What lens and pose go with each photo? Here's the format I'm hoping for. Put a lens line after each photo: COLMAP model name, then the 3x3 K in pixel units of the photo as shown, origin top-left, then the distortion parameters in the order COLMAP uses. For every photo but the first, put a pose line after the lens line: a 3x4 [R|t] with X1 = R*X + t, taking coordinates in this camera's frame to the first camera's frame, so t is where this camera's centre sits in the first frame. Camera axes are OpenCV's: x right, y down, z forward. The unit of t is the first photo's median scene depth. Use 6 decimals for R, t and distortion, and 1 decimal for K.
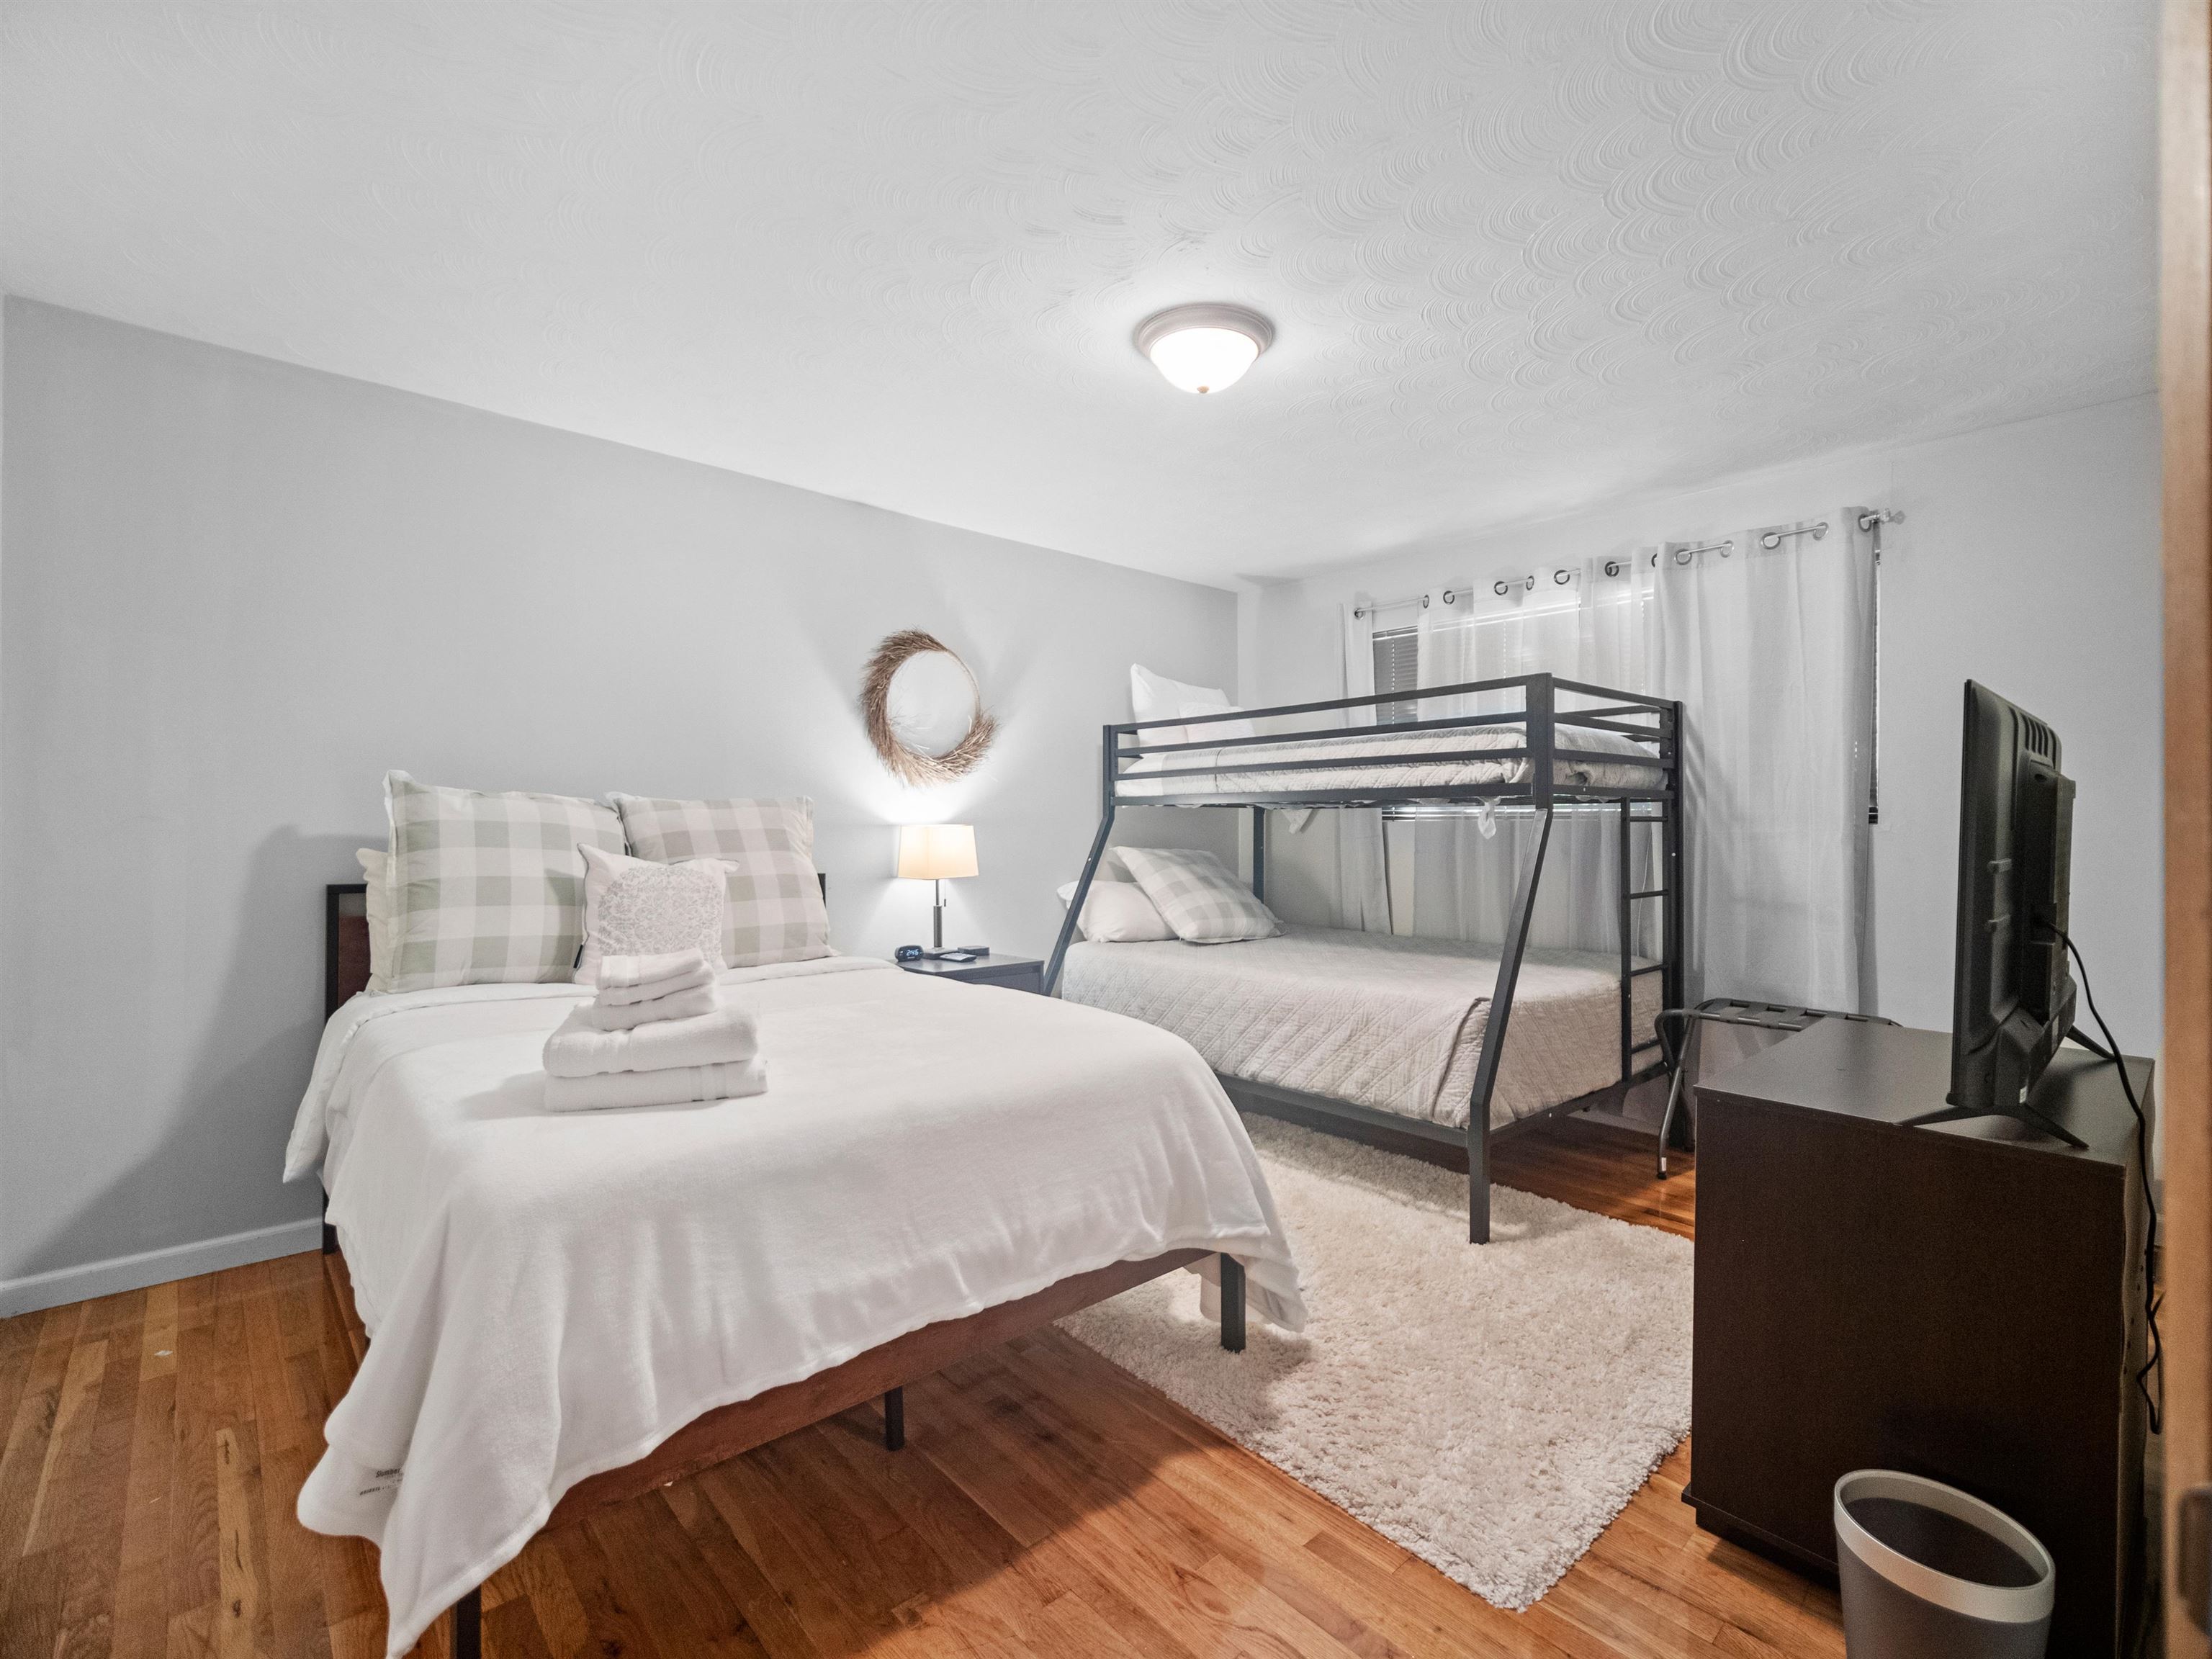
lens RADIAL K [[1009.6, 0, 1092.6], [0, 1009.6, 831.3], [0, 0, 1]] dist [0.001758, -0.002033]
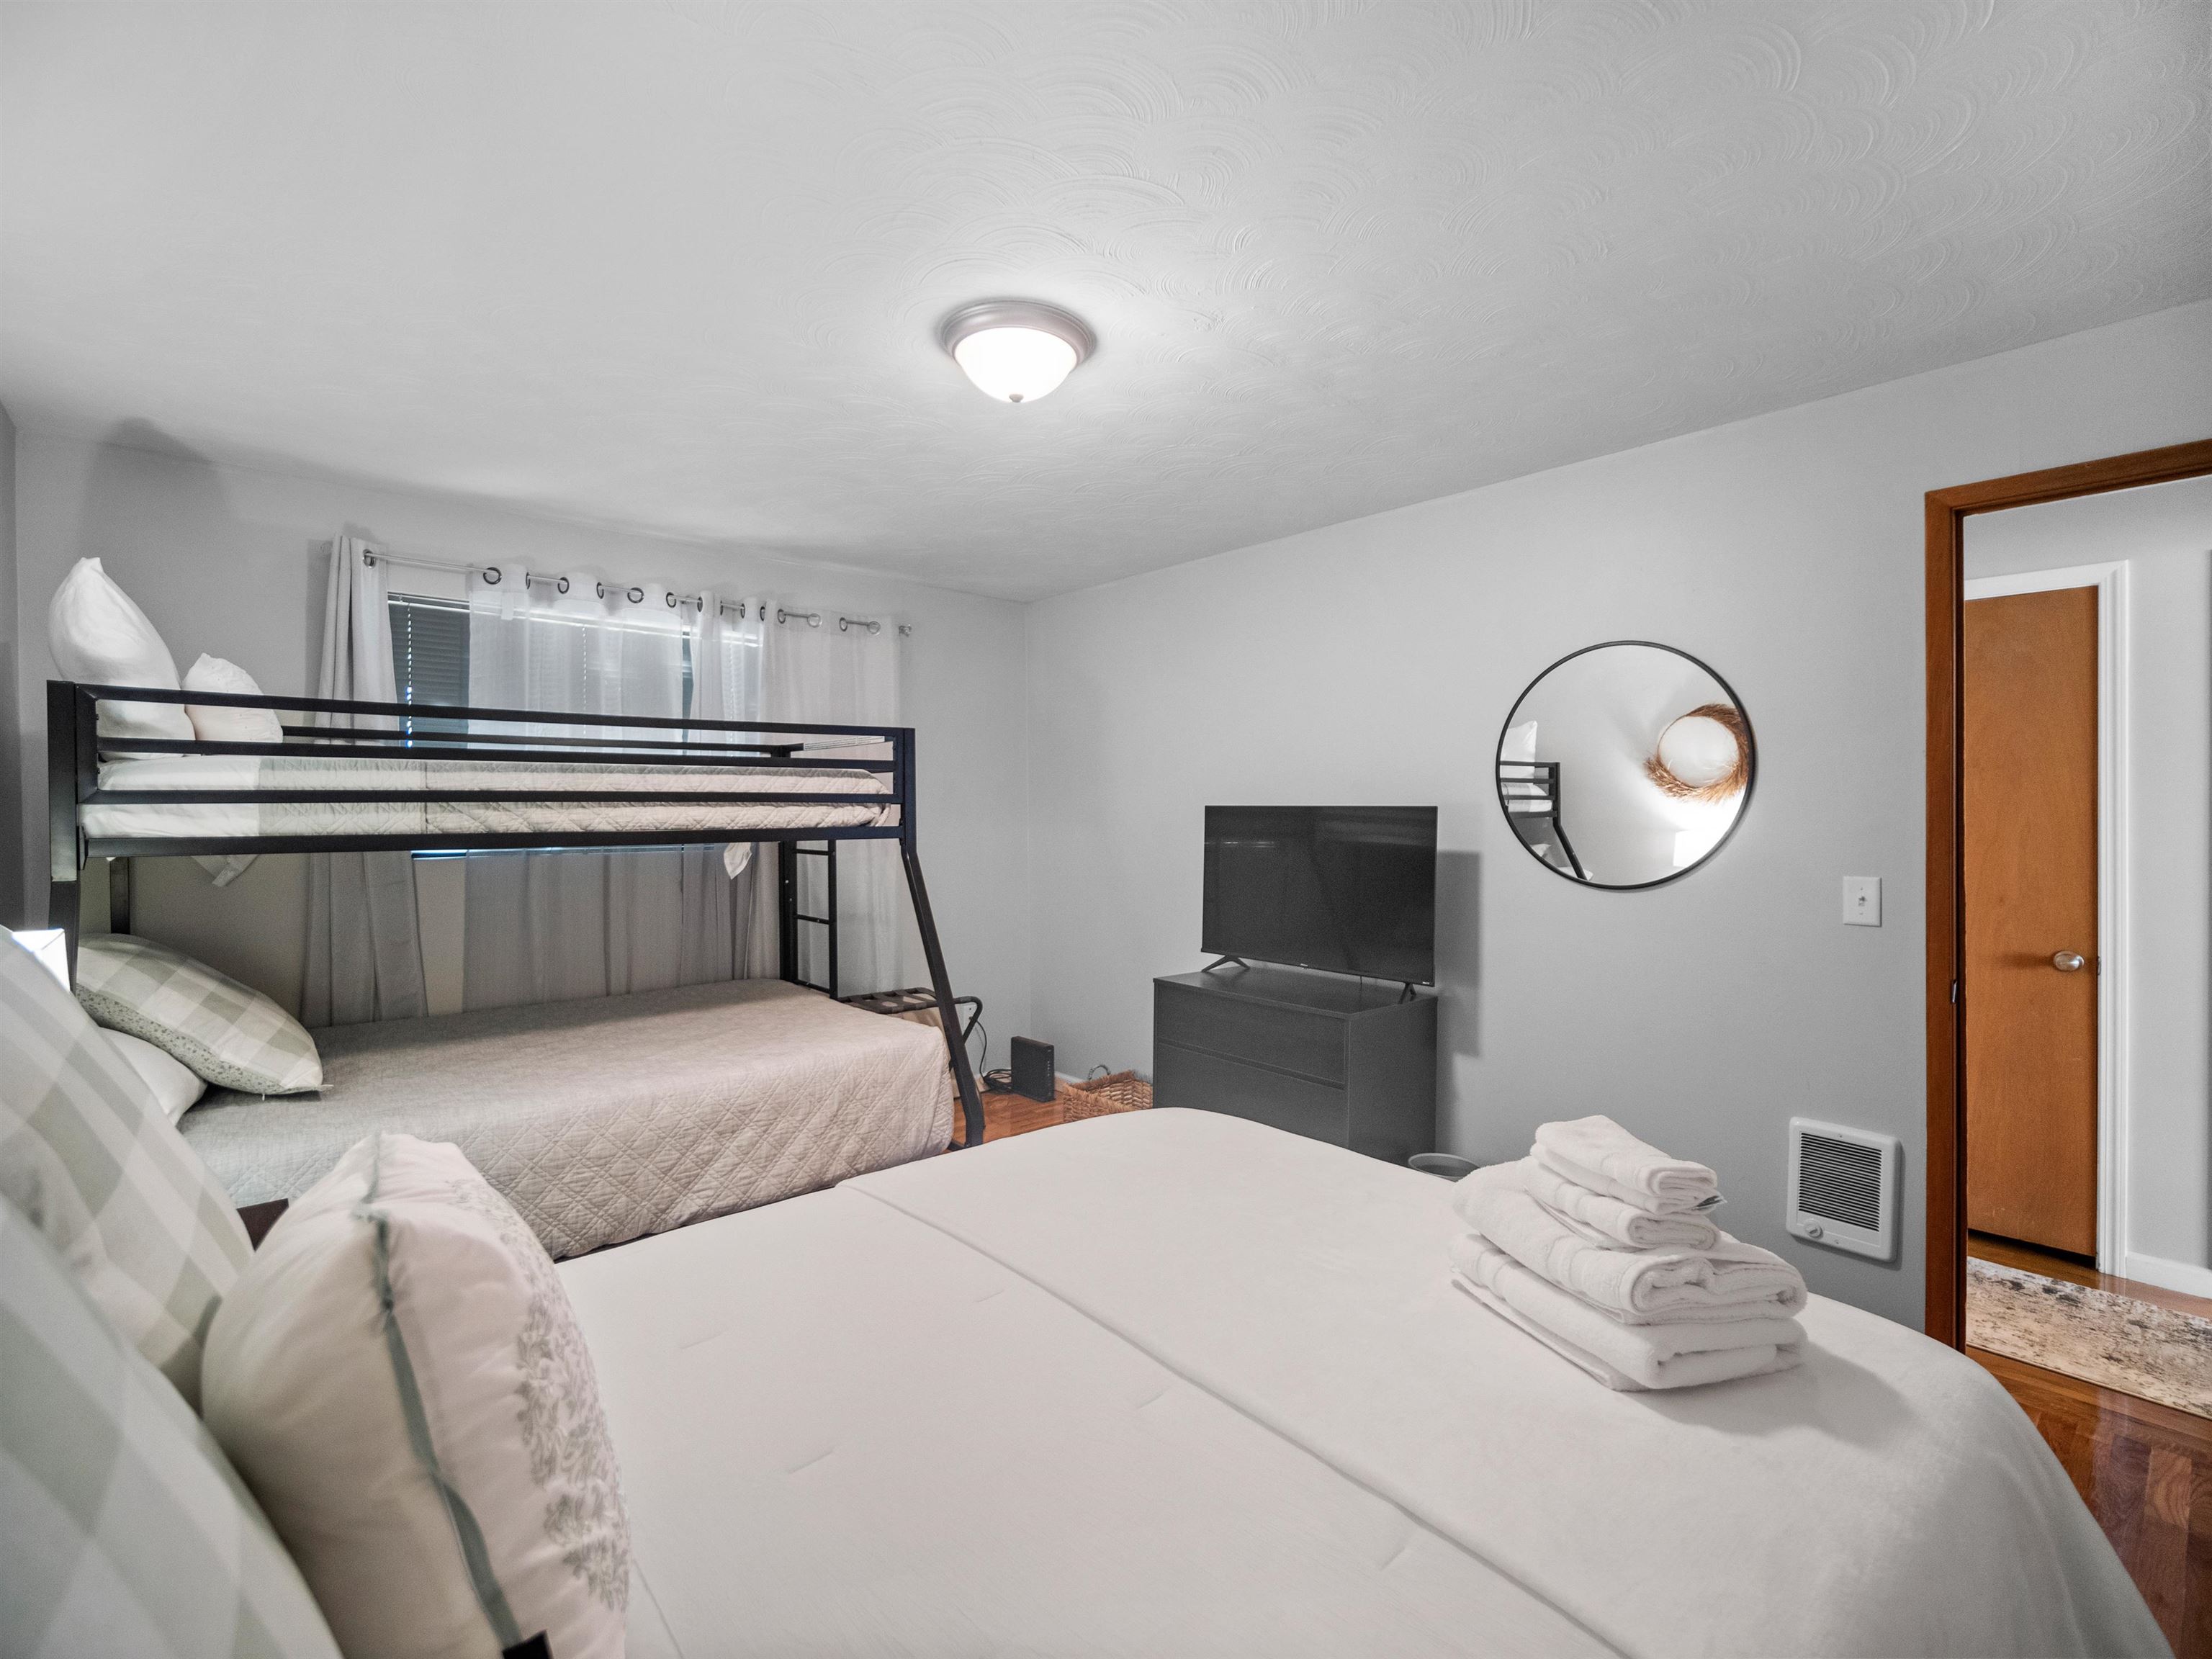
lens RADIAL K [[1009.6, 0, 1108.2], [0, 1009.6, 827.0], [0, 0, 1]] dist [0.001758, -0.002033]
pose [[-0.007294, -0.017766, 0.999816, -0.671582], [0.008046, 0.999809, 0.017824, -0.066823], [-0.999941, 0.008174, -0.007150, 0.800160]]
